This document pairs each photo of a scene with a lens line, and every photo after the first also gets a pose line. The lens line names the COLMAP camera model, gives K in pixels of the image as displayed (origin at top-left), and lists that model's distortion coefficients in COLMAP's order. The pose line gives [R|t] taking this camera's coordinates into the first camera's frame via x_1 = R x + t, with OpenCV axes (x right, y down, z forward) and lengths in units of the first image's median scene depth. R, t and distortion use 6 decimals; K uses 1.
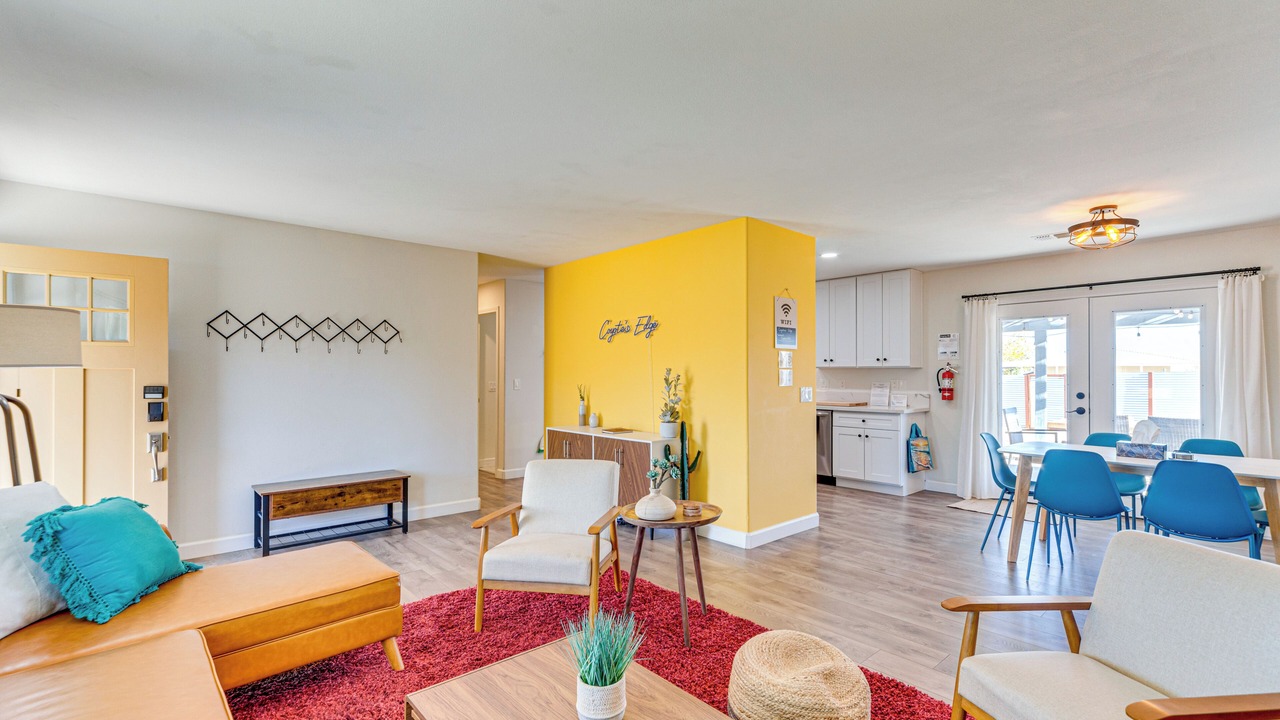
lens RADIAL K [[581.8, 0, 640.0], [0, 581.8, 360.0], [0, 0, 1]] dist [-0.000951, -0.000254]
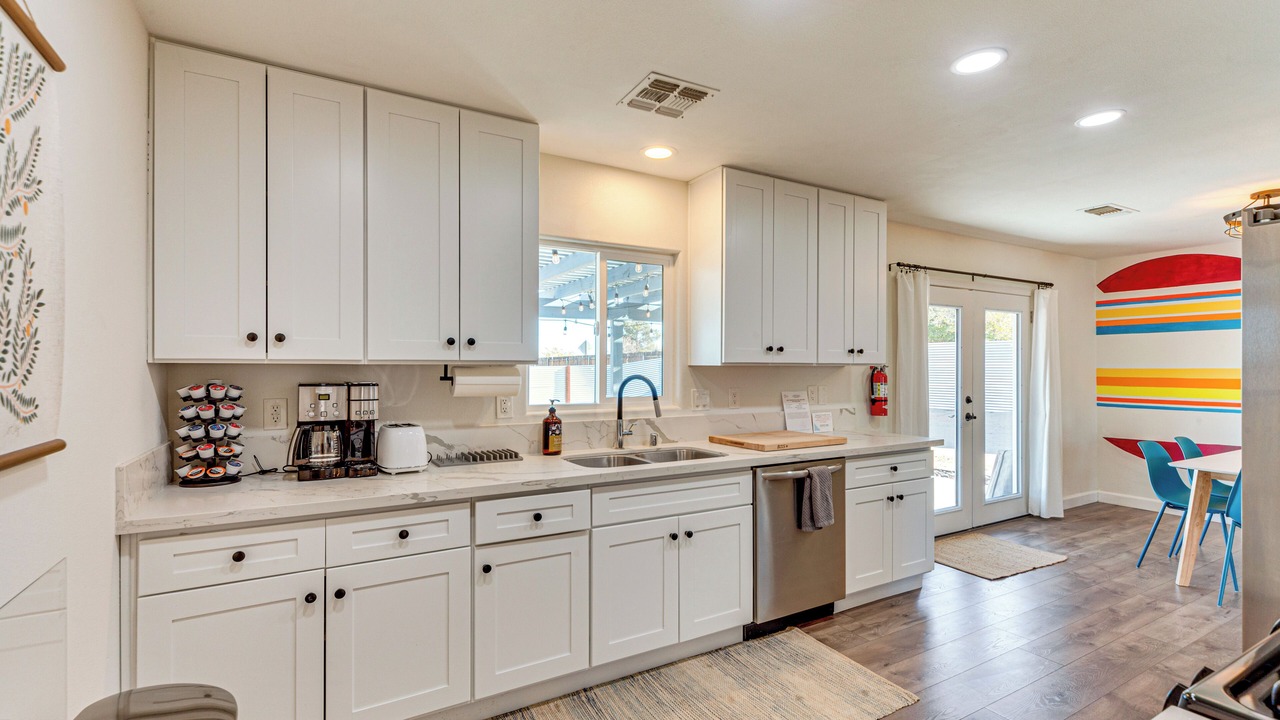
lens RADIAL K [[581.8, 0, 640.0], [0, 581.8, 360.0], [0, 0, 1]] dist [-0.000951, -0.000254]
pose [[0.173038, 0.008313, 0.984880, -0.193230], [-0.028242, 0.999595, -0.003476, 0.018255], [-0.984510, -0.027214, 0.173202, 1.323430]]
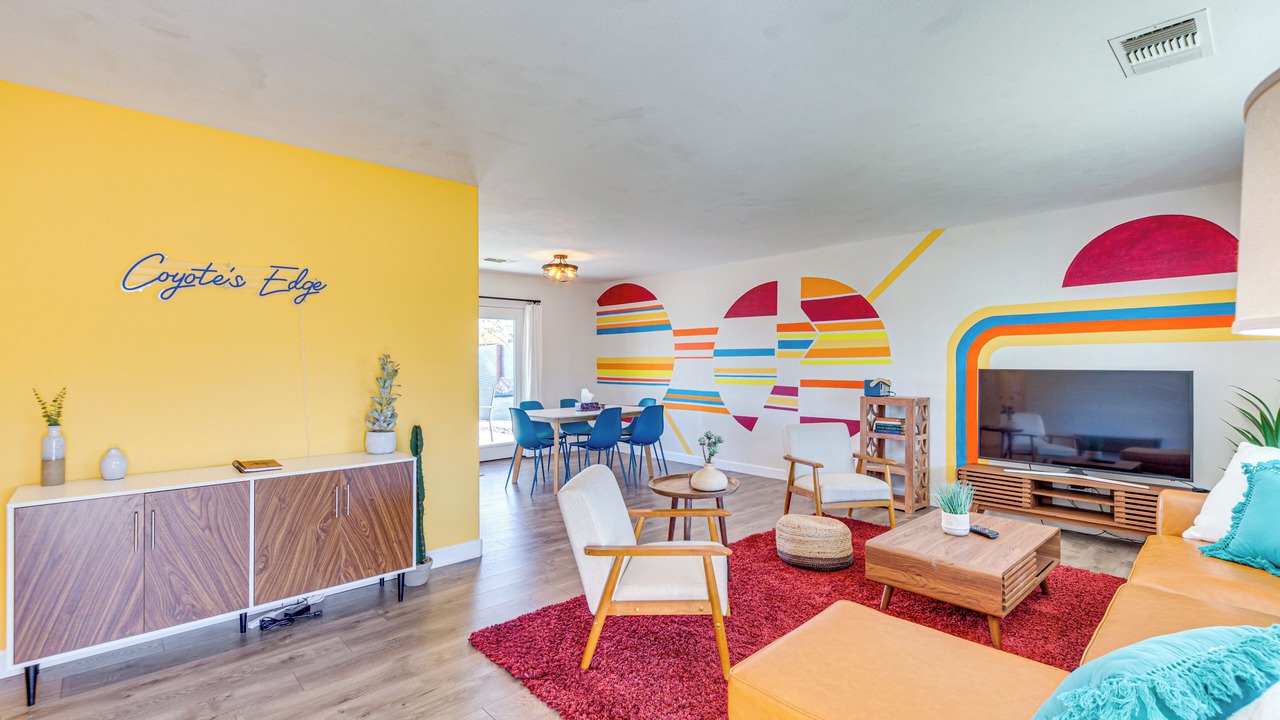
lens RADIAL K [[581.8, 0, 640.0], [0, 581.8, 360.0], [0, 0, 1]] dist [-0.000951, -0.000254]
pose [[-0.049270, 0.000560, 0.998785, -0.580491], [-0.022844, 0.999738, -0.001688, 0.012569], [-0.998524, -0.022899, -0.049244, 0.639622]]
